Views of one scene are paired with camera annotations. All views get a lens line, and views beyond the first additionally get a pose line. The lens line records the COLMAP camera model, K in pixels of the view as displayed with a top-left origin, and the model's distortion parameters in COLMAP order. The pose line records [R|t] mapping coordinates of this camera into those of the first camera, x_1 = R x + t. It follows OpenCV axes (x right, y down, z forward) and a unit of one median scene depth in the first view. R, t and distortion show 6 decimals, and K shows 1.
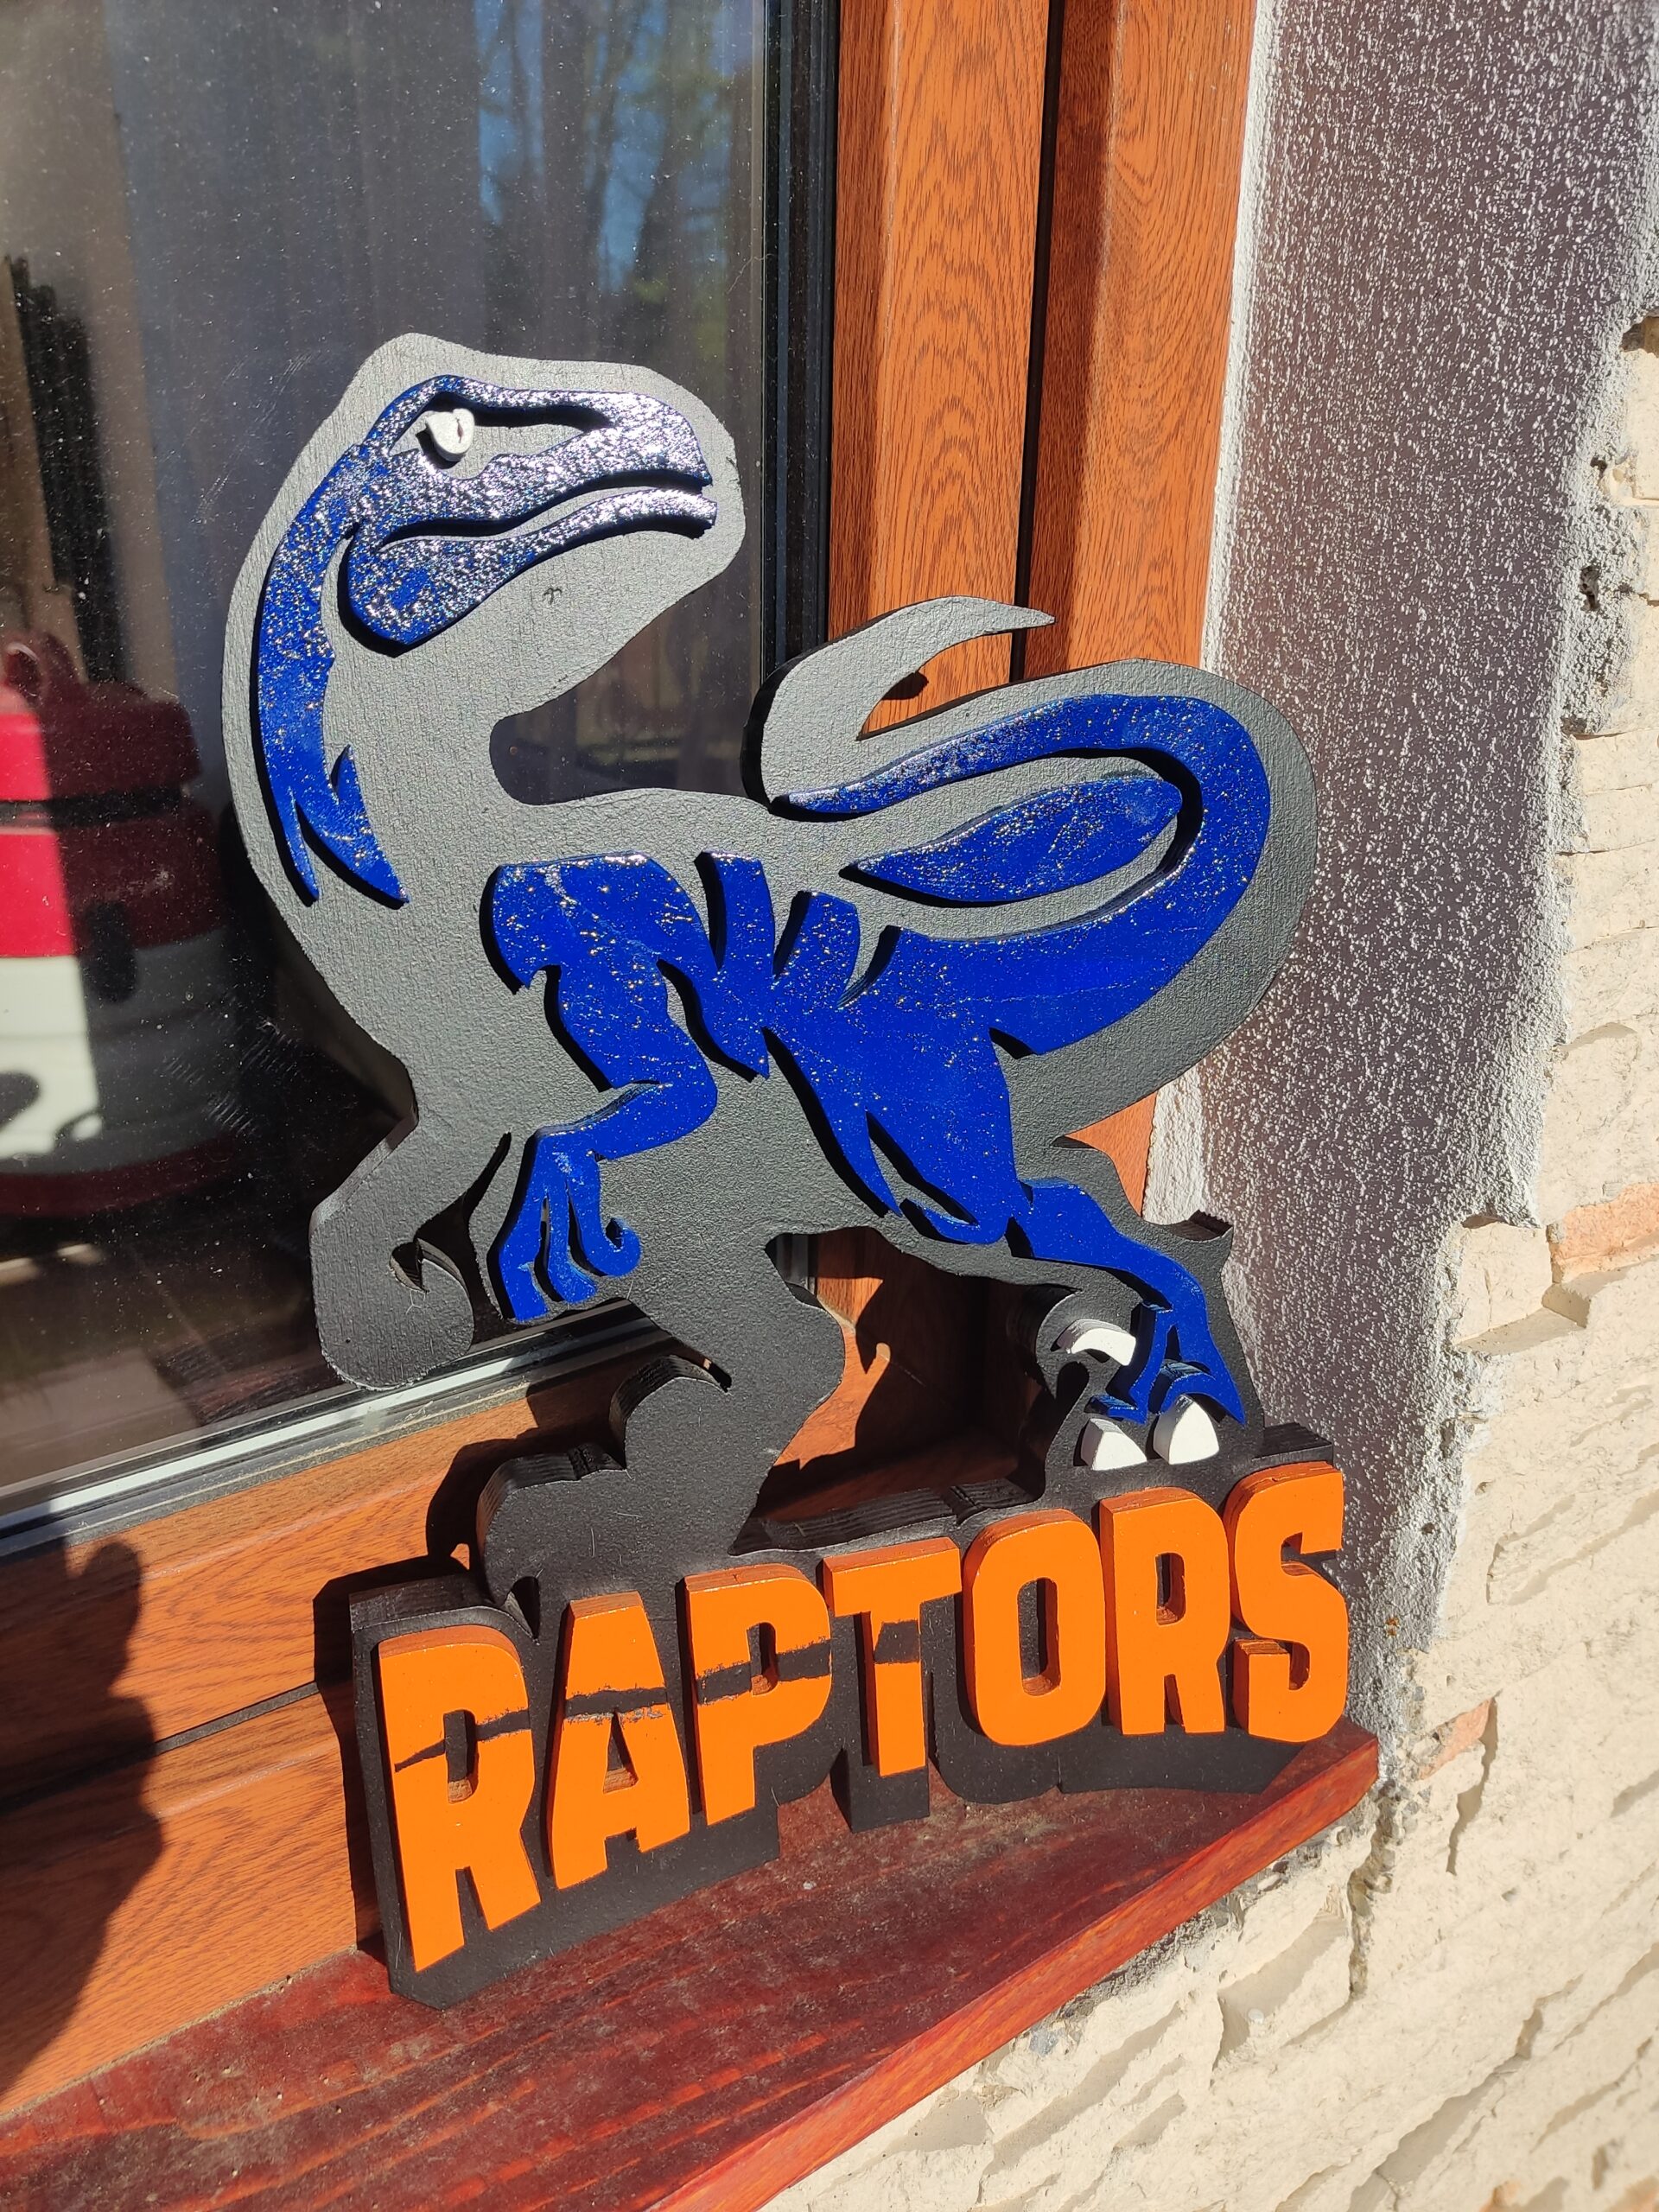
lens RADIAL K [[1585.7, 0, 829.5], [0, 1585.7, 1106.0], [0, 0, 1]] dist [0.131319, -0.241817]
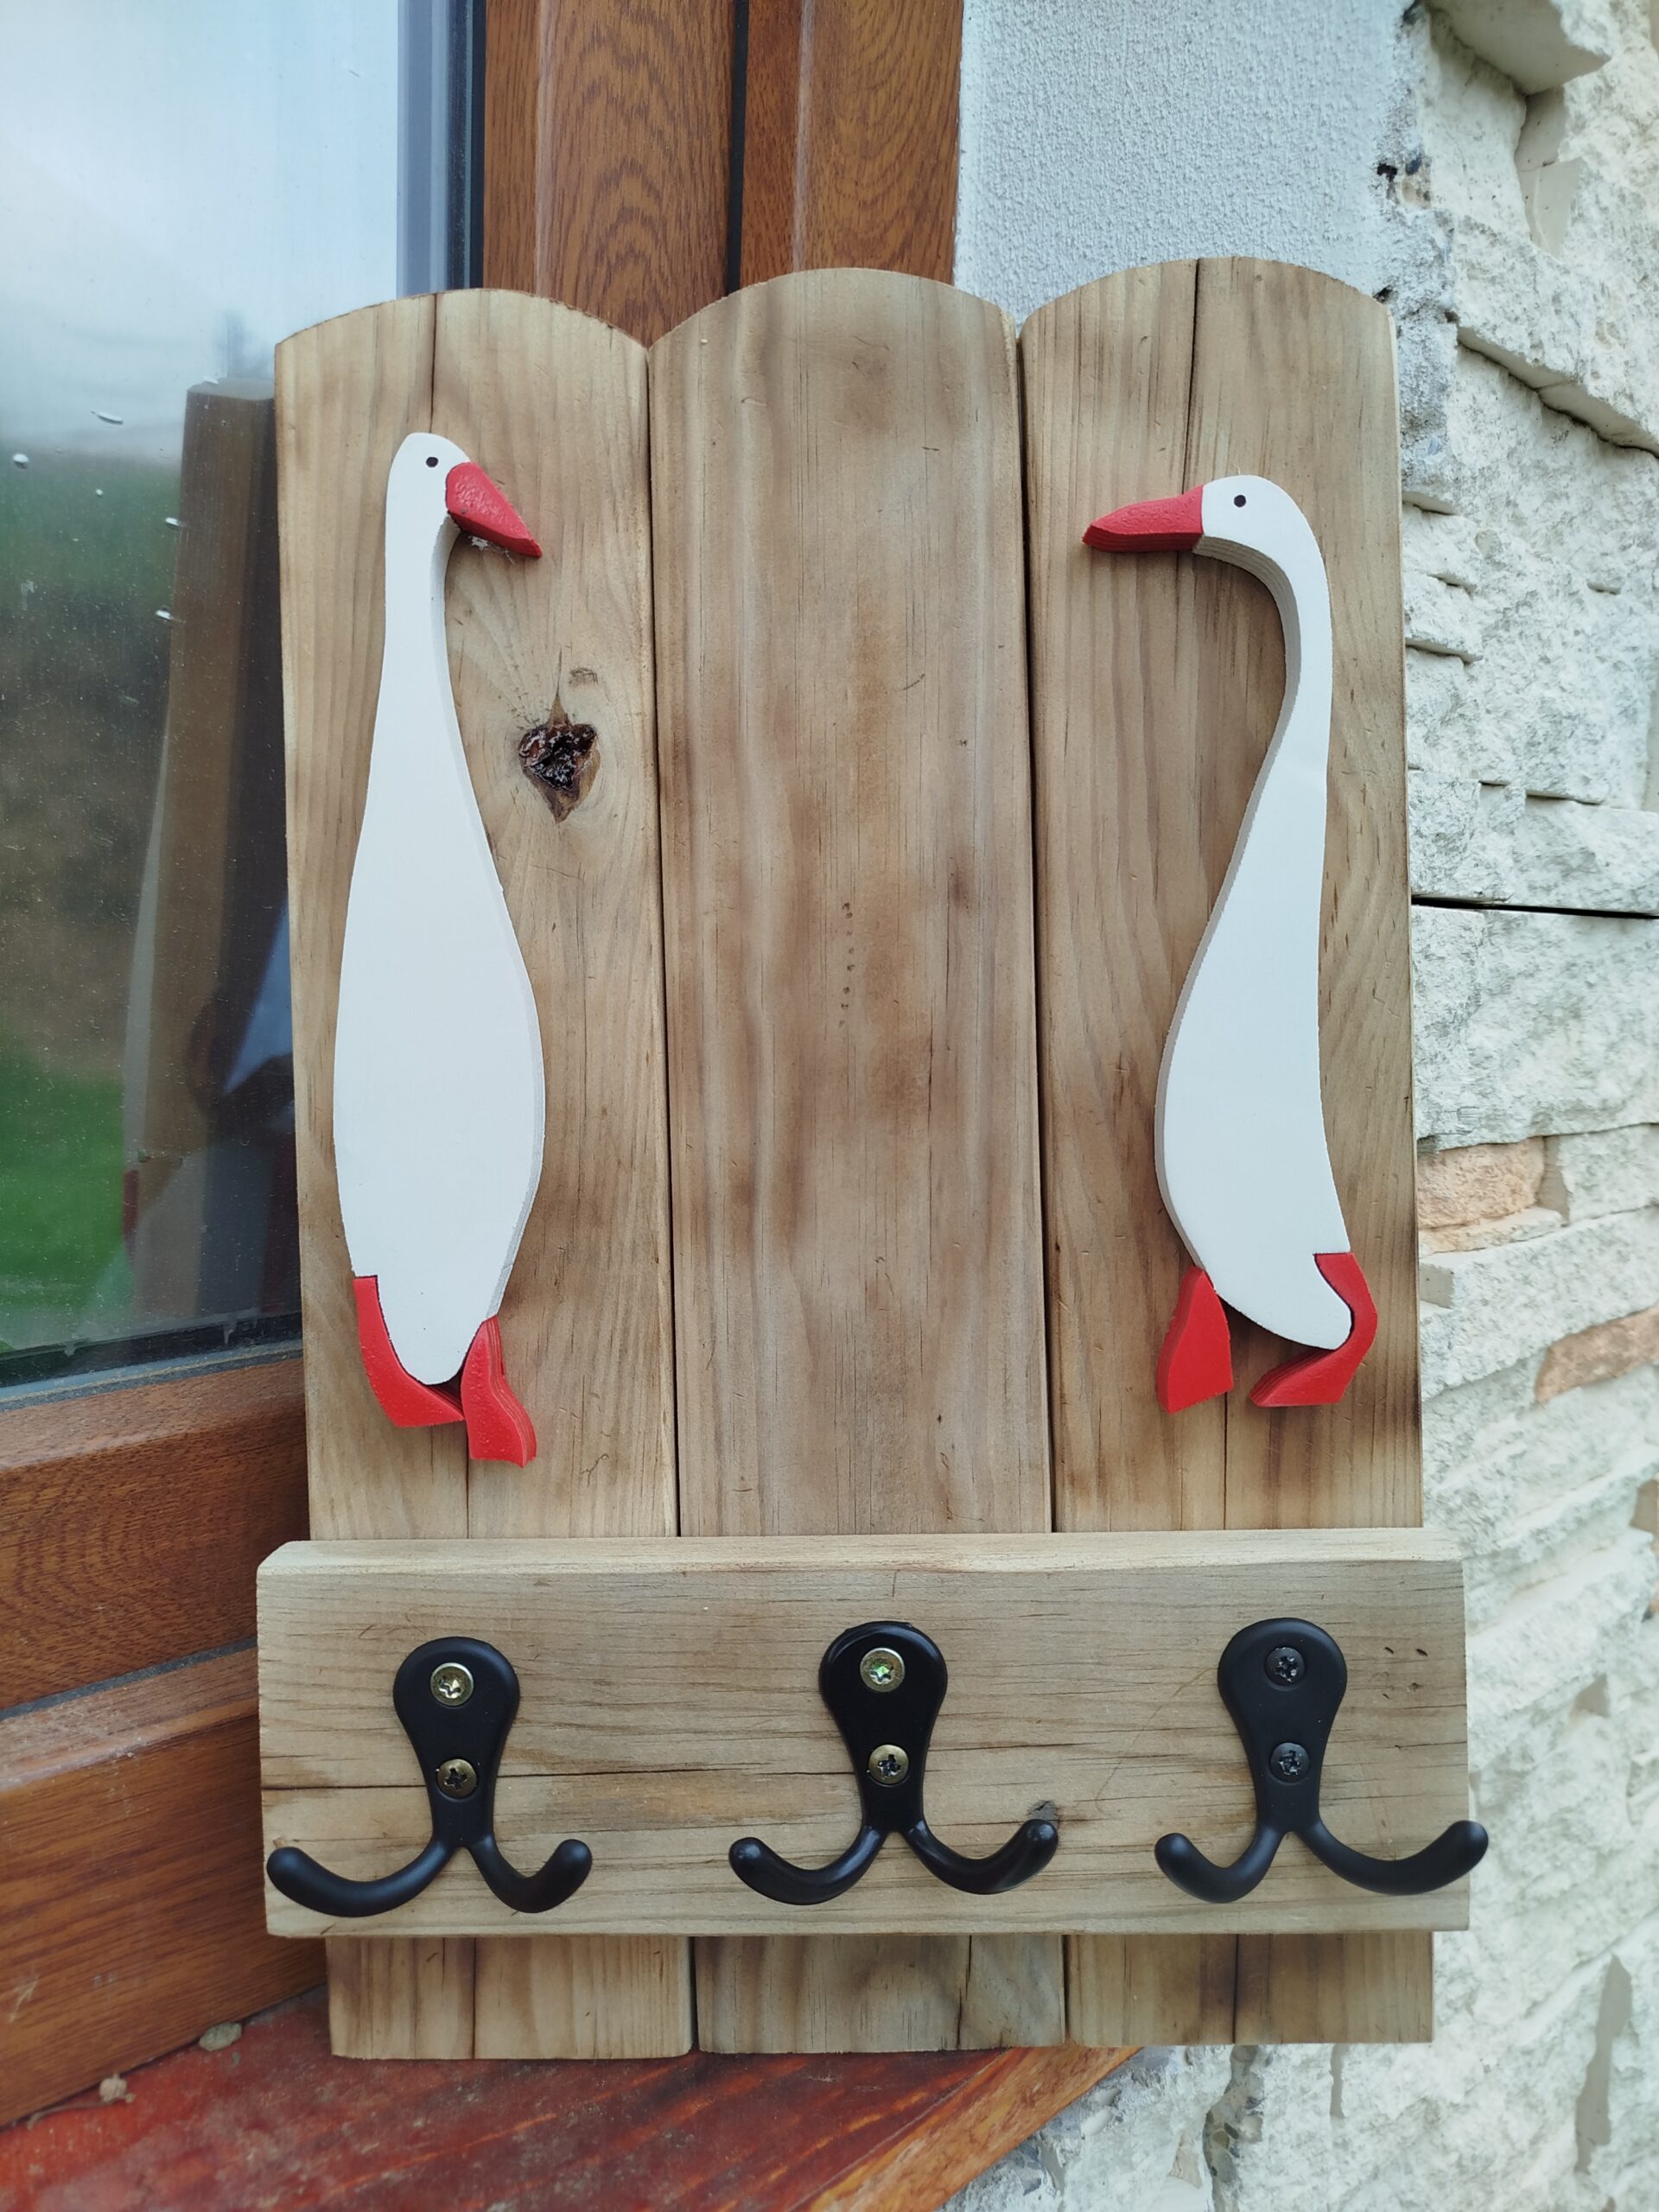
lens RADIAL K [[1581.0, 0, 829.5], [0, 1581.0, 1106.0], [0, 0, 1]] dist [-0.004775, 0.002361]
pose [[0.992869, 0.004289, 0.119137, 0.077840], [0.019264, 0.980446, -0.195844, 0.190169], [-0.117648, 0.196743, 0.973371, 0.272665]]
